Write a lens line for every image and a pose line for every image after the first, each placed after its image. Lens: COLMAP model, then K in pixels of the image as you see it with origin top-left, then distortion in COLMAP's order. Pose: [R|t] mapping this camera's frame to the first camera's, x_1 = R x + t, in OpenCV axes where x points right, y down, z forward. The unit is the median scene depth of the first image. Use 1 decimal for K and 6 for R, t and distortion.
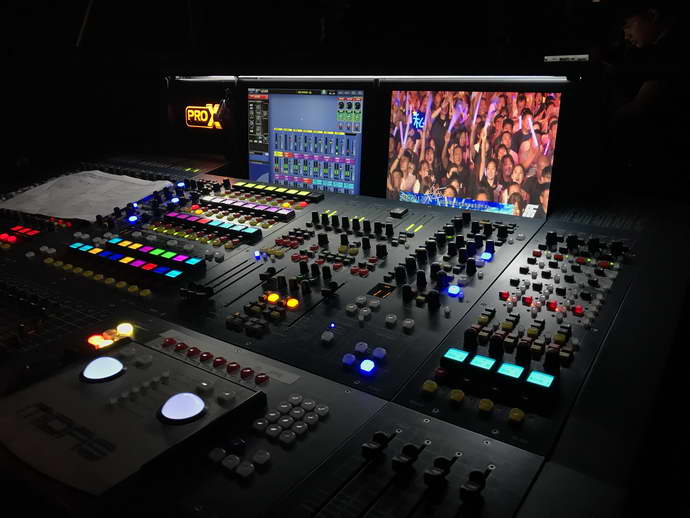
lens RADIAL K [[584.3, 0, 345.0], [0, 584.3, 259.0], [0, 0, 1]] dist [0.001741, 0.000211]
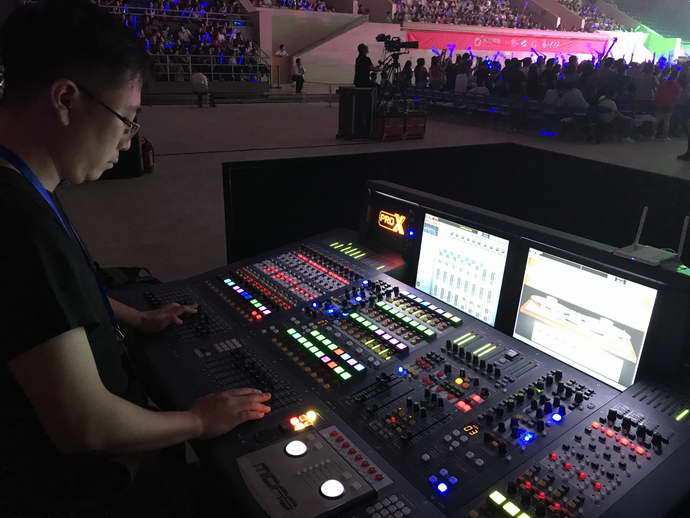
lens RADIAL K [[567.7, 0, 322.2], [0, 567.7, 259.4], [0, 0, 1]] dist [-0.002788, -0.055884]
pose [[0.923240, 0.157265, -0.350564, 0.115312], [-0.146991, 0.987556, 0.055911, -0.309344], [0.354995, -0.000089, 0.934868, -0.382961]]
